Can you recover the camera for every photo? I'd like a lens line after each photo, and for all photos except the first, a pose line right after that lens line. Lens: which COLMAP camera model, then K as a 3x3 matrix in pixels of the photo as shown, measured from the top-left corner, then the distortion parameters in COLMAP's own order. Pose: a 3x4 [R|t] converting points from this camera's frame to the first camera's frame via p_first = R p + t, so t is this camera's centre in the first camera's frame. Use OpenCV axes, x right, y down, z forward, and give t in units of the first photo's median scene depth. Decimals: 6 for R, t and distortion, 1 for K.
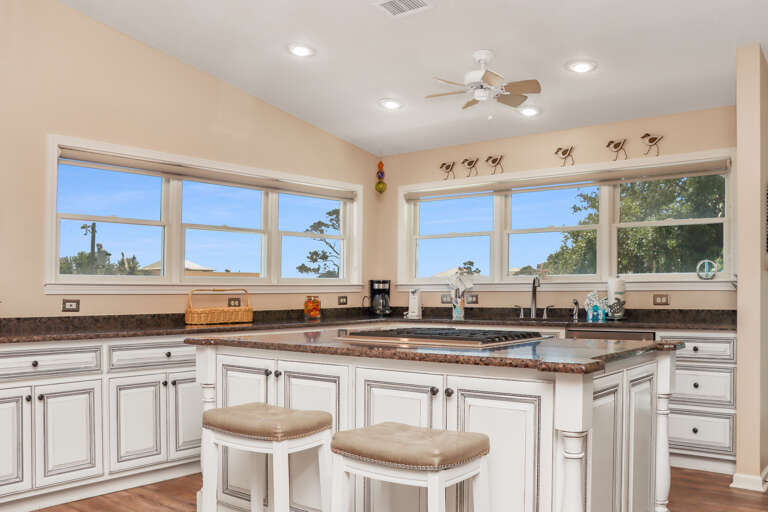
lens RADIAL K [[692.6, 0, 384.0], [0, 692.6, 256.0], [0, 0, 1]] dist [-0.181684, 0.168280]
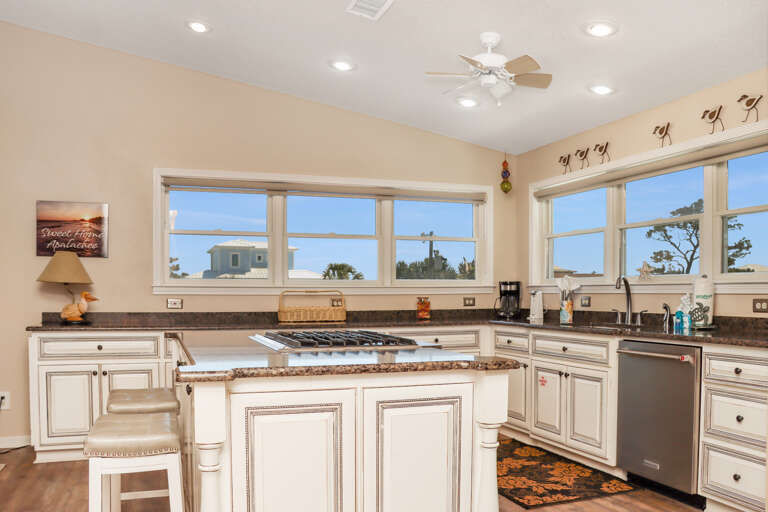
lens RADIAL K [[655.6, 0, 384.0], [0, 655.6, 256.0], [0, 0, 1]] dist [-0.174381, 0.138695]
pose [[0.854450, -0.024068, -0.518976, 0.351886], [0.021961, 0.999707, -0.010205, 0.004769], [0.519070, -0.002677, 0.854728, 0.131663]]
